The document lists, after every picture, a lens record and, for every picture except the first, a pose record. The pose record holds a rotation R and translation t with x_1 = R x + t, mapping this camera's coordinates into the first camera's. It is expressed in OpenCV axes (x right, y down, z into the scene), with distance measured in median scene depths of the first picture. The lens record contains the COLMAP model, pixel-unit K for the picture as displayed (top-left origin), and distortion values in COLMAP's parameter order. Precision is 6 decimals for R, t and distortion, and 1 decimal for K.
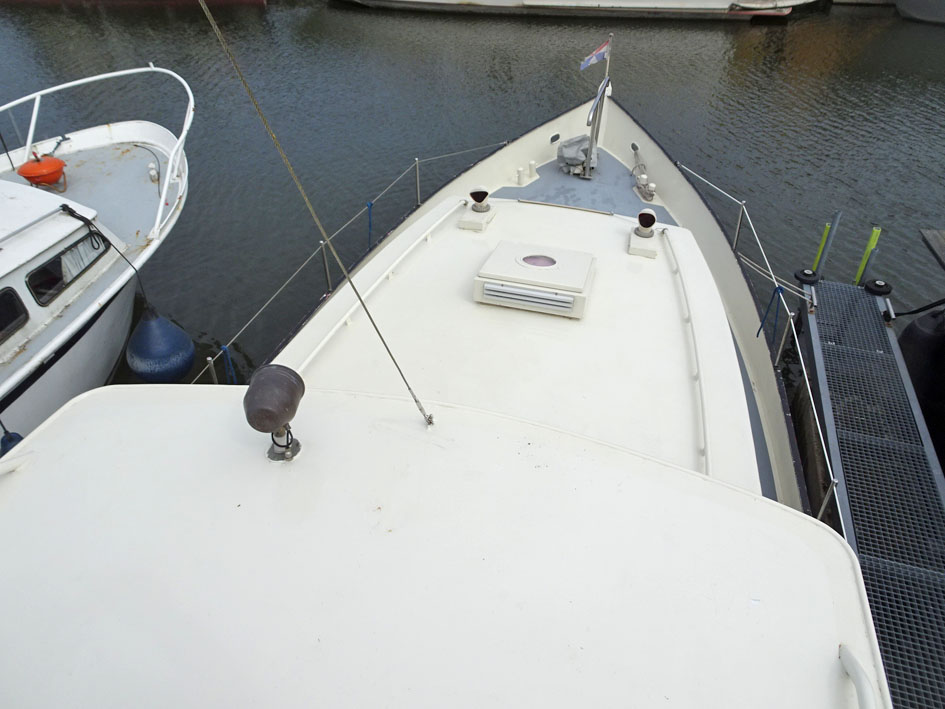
lens RADIAL K [[672.2, 0, 472.5], [0, 672.2, 354.5], [0, 0, 1]] dist [0.001342, 0.002194]
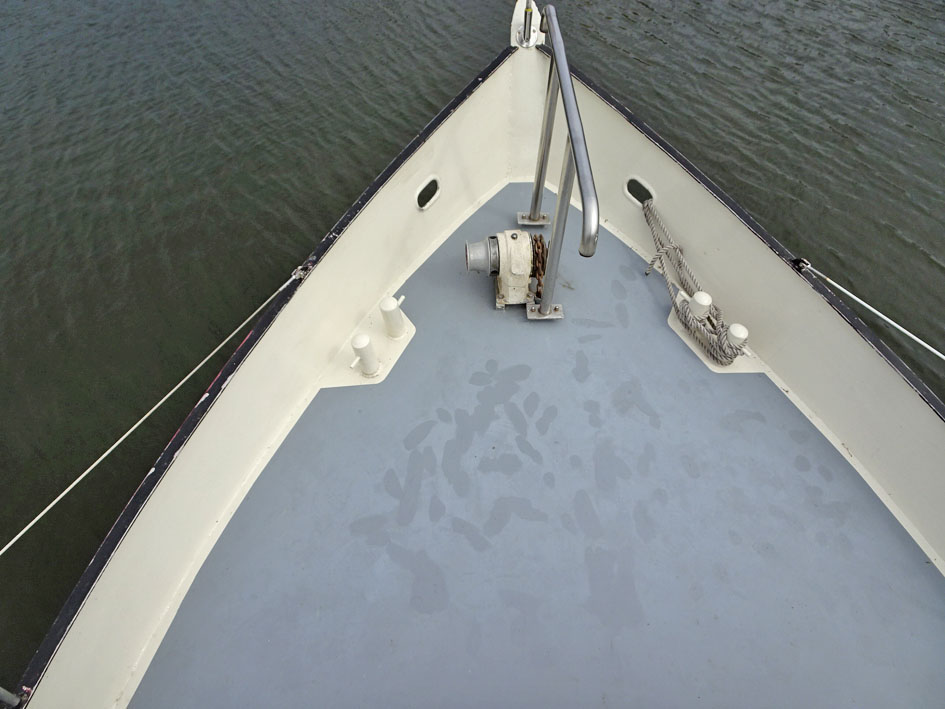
lens RADIAL K [[672.2, 0, 472.5], [0, 672.2, 354.5], [0, 0, 1]] dist [0.001342, 0.002194]
pose [[0.954375, -0.231705, 0.188365, 0.059221], [0.187845, 0.956204, 0.224472, -0.333131], [-0.232127, -0.178846, 0.956102, 0.660500]]
